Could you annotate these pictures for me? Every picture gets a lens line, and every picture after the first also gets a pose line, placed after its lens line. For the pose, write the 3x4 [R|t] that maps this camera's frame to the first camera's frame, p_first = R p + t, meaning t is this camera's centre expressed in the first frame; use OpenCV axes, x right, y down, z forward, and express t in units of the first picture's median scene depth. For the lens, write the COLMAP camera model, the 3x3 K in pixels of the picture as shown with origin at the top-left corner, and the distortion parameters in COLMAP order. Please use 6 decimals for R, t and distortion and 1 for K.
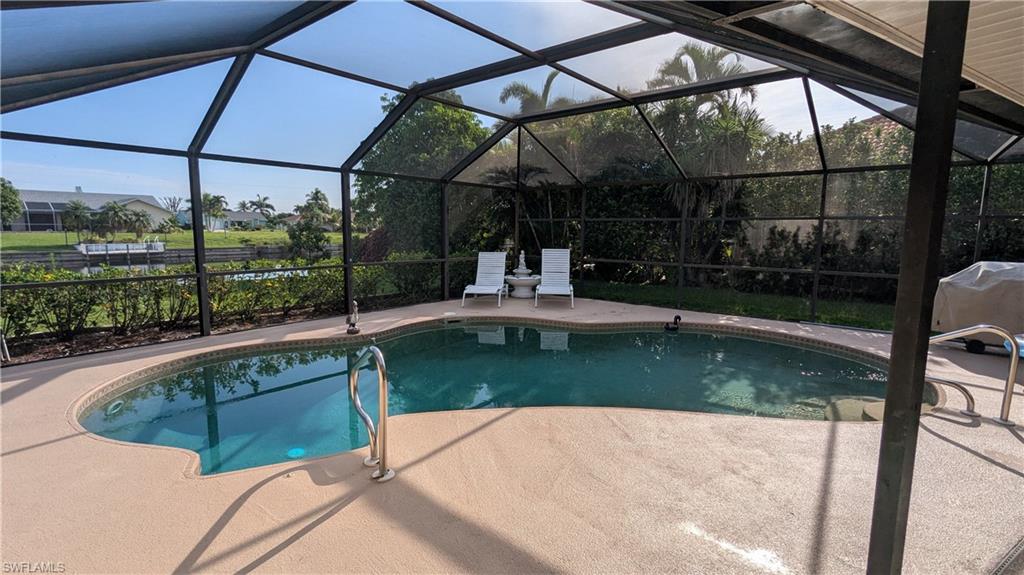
lens RADIAL K [[479.6, 0, 507.9], [0, 479.6, 287.5], [0, 0, 1]] dist [-0.007634, 0.002064]
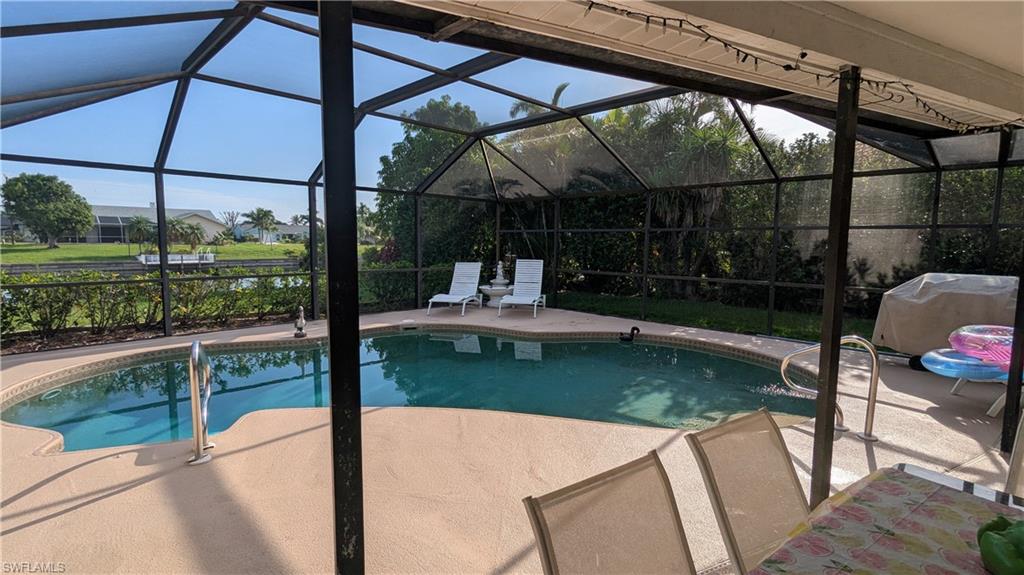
lens RADIAL K [[479.6, 0, 507.3], [0, 479.6, 286.0], [0, 0, 1]] dist [-0.007634, 0.002064]
pose [[0.995613, 0.010060, -0.093023, 0.191802], [-0.012883, 0.999473, -0.029802, 0.007527], [0.092674, 0.030870, 0.995218, -0.009022]]
